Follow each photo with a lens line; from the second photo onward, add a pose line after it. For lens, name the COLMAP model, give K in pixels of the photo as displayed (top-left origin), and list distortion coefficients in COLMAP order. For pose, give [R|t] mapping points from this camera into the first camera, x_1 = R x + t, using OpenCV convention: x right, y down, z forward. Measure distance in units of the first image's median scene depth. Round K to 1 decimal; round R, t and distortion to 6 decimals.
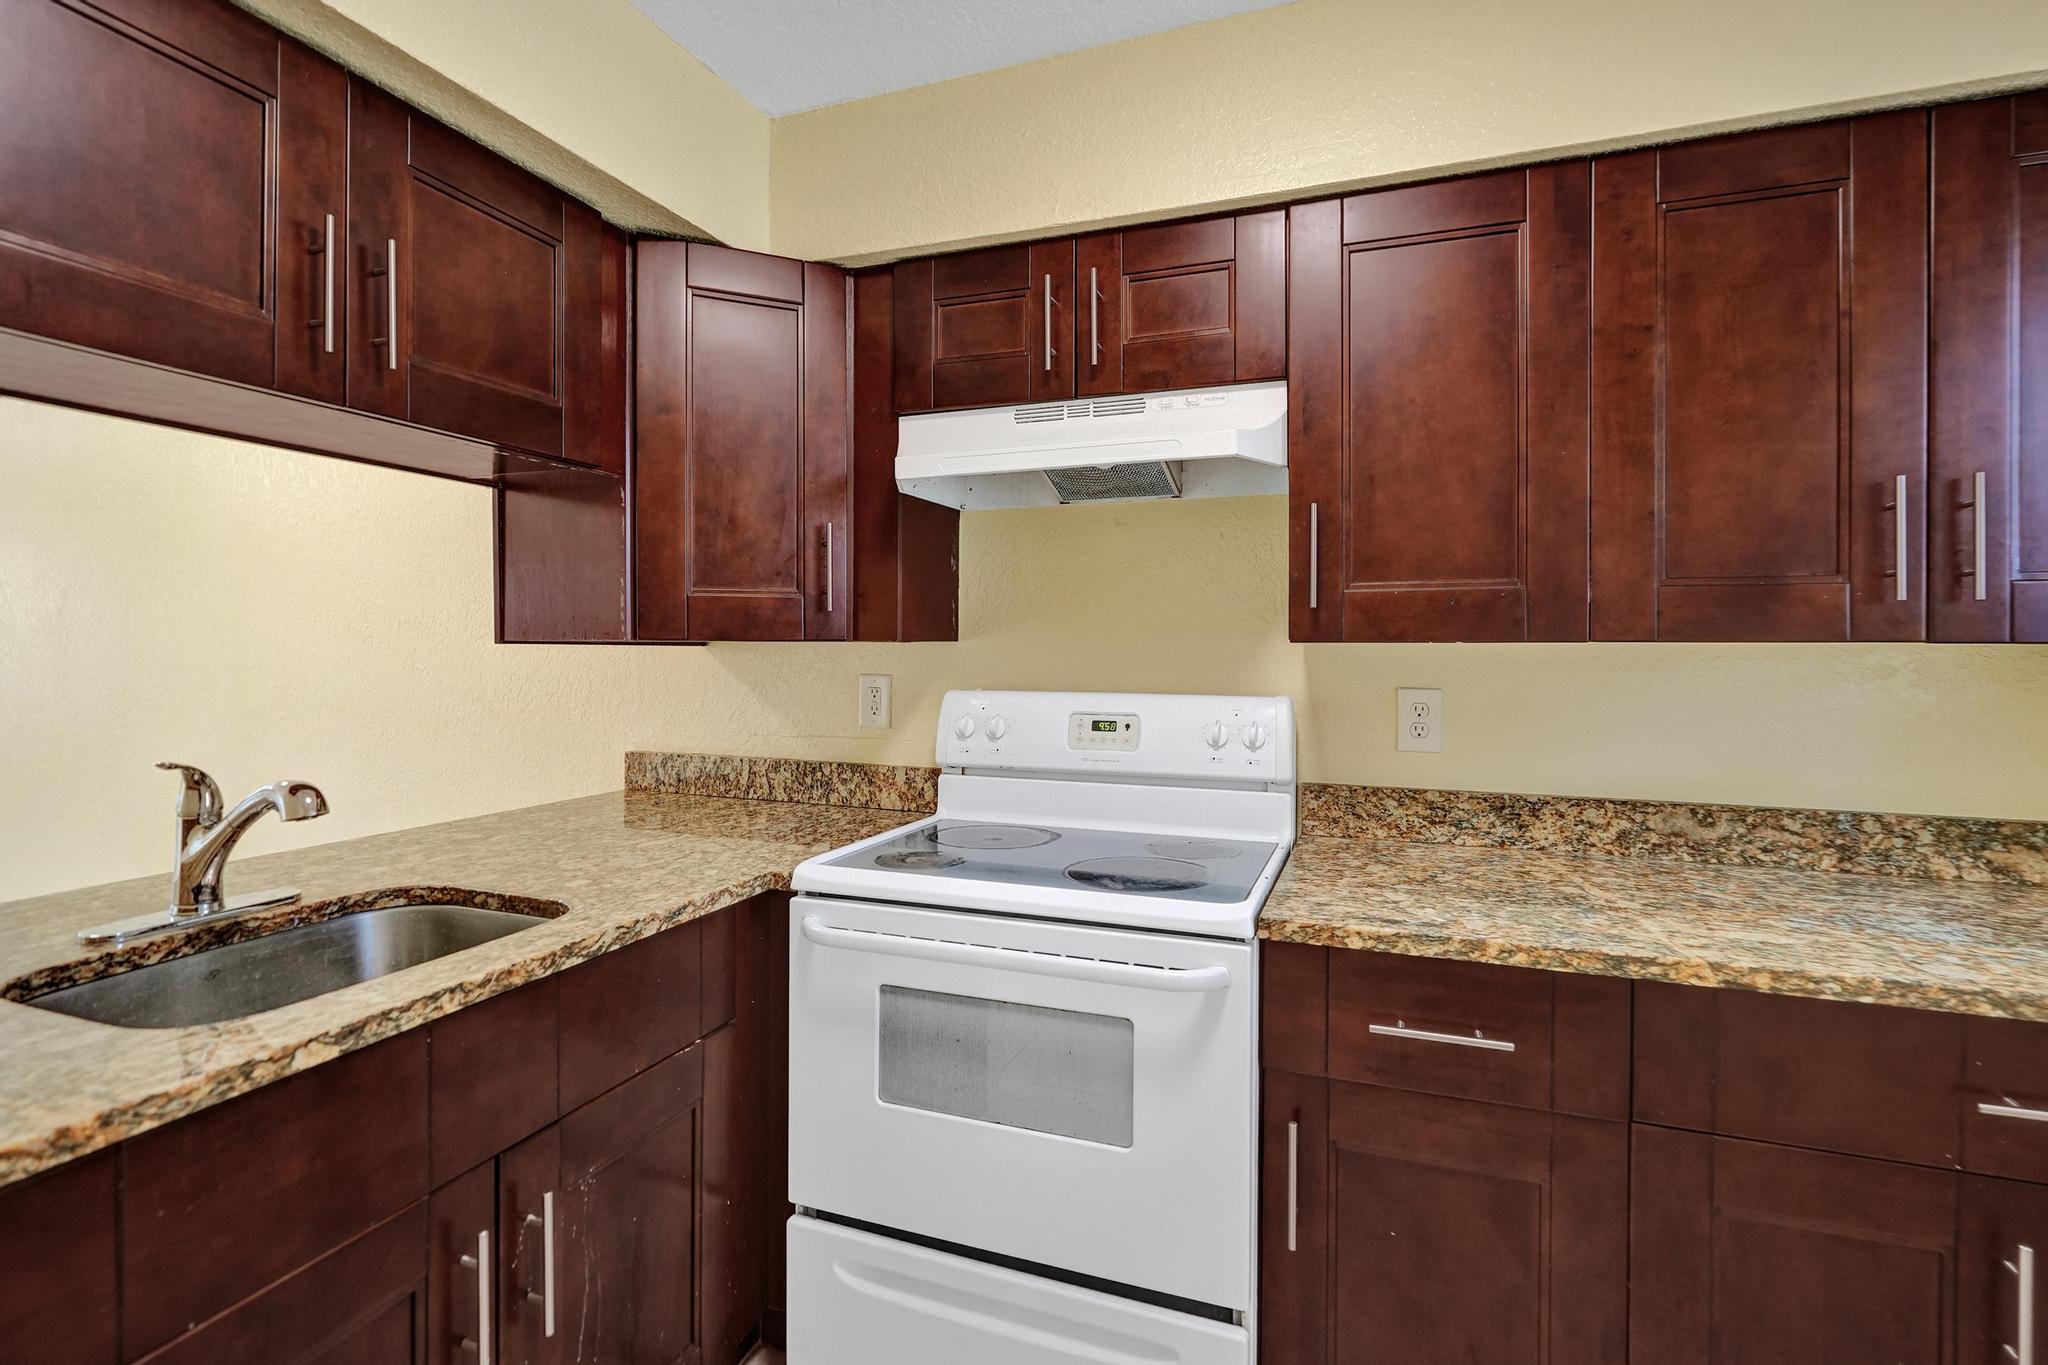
lens RADIAL K [[968.9, 0, 1029.3], [0, 968.9, 654.2], [0, 0, 1]] dist [-0.004100, 0.002085]
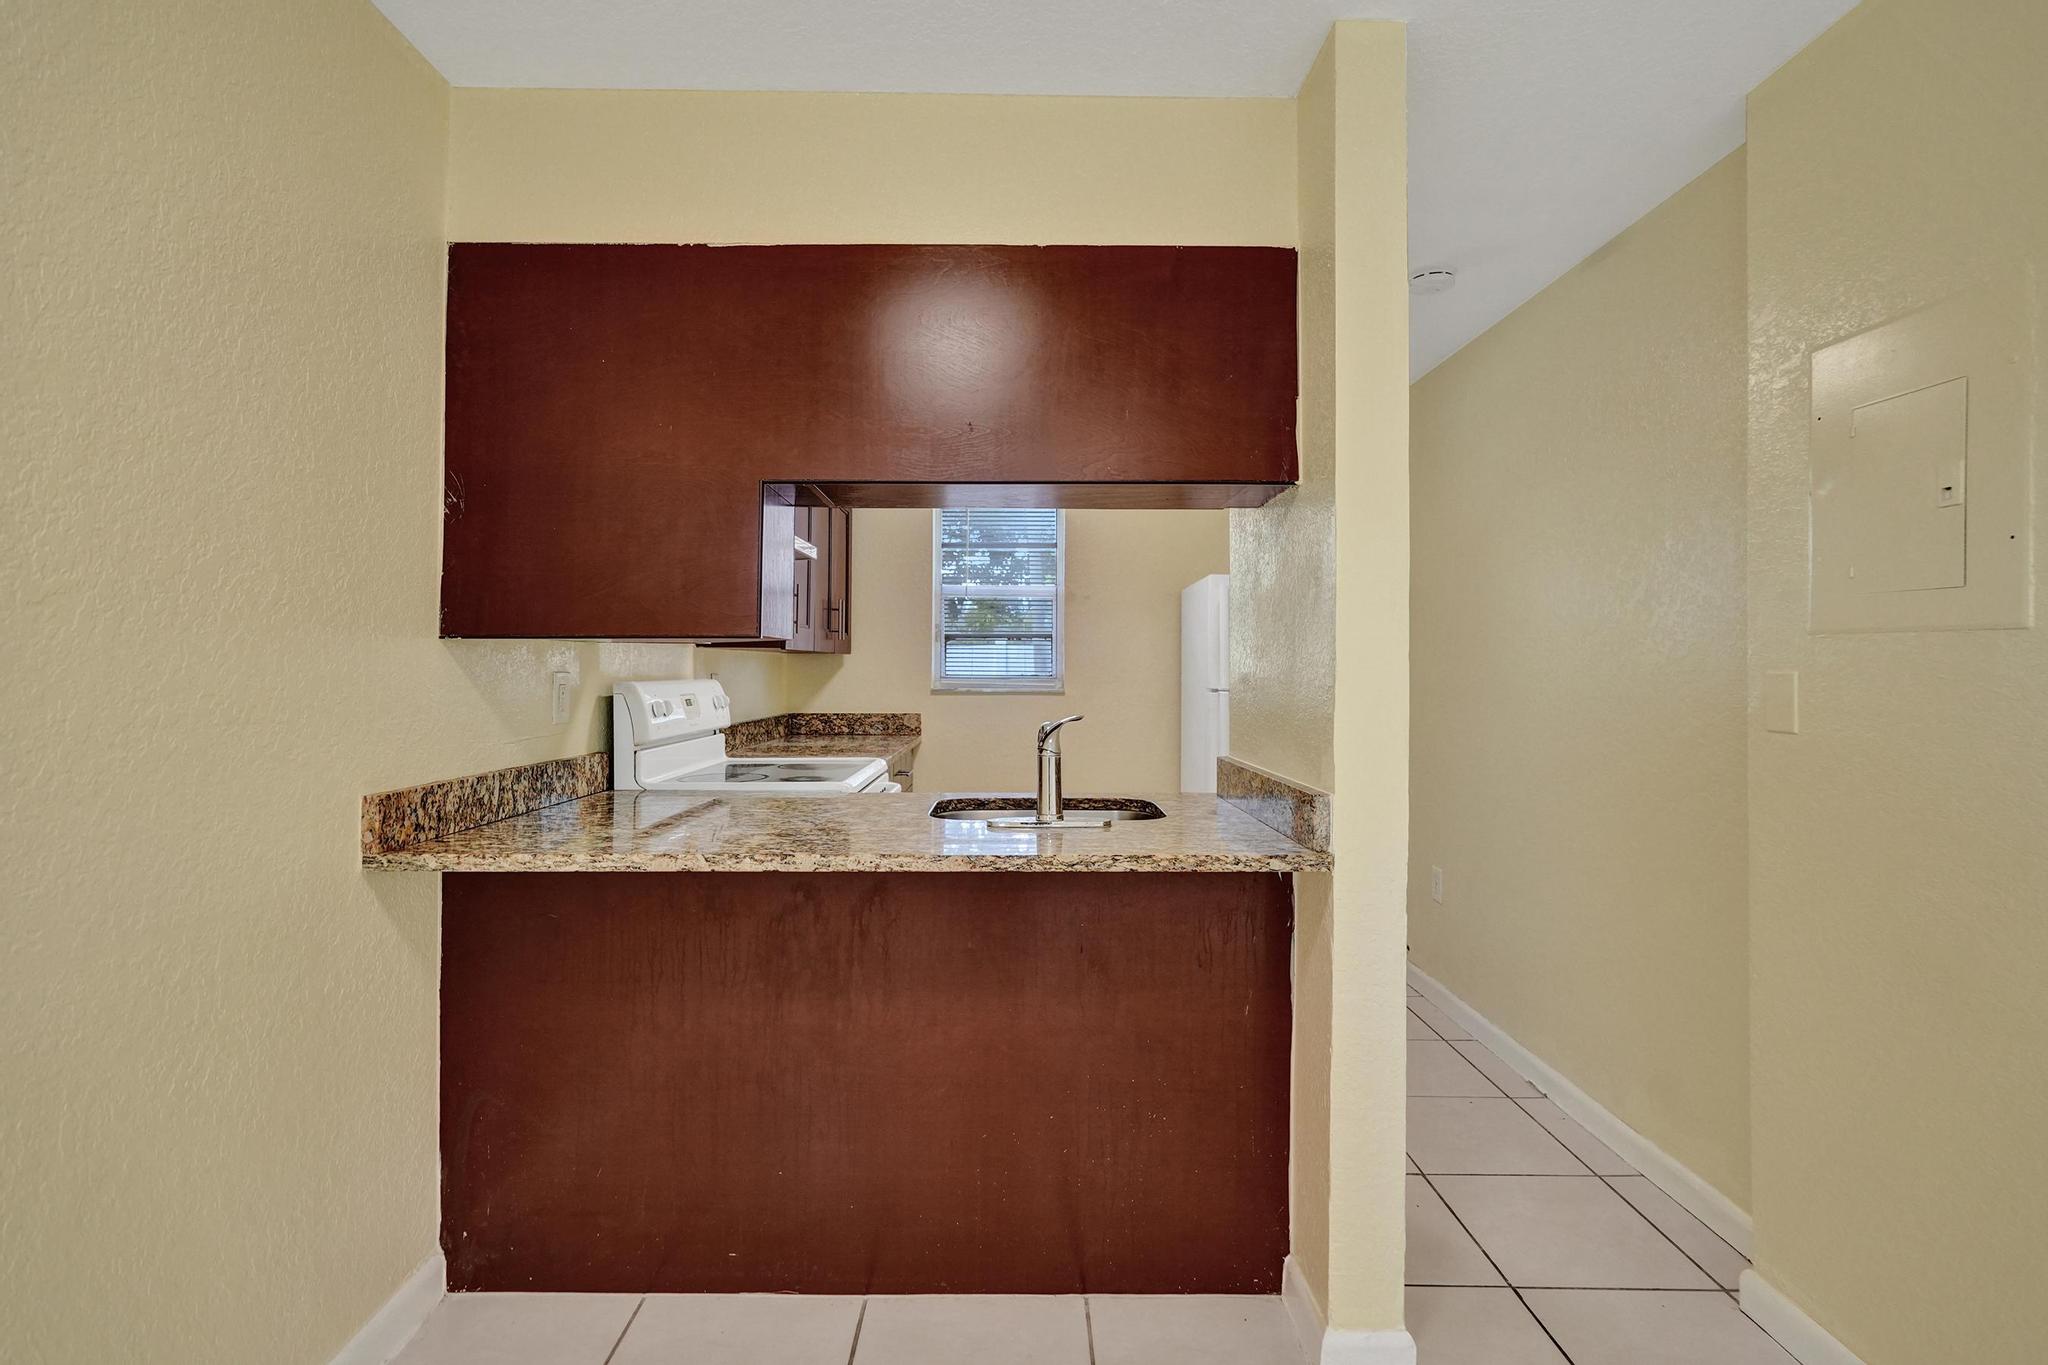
lens RADIAL K [[962.4, 0, 1019.4], [0, 962.4, 670.6], [0, 0, 1]] dist [-0.000520, 0.000388]
pose [[-0.347012, -0.007164, 0.937833, -1.797430], [0.000951, 0.999968, 0.007990, 0.016822], [-0.937860, 0.003664, -0.346994, 1.253169]]
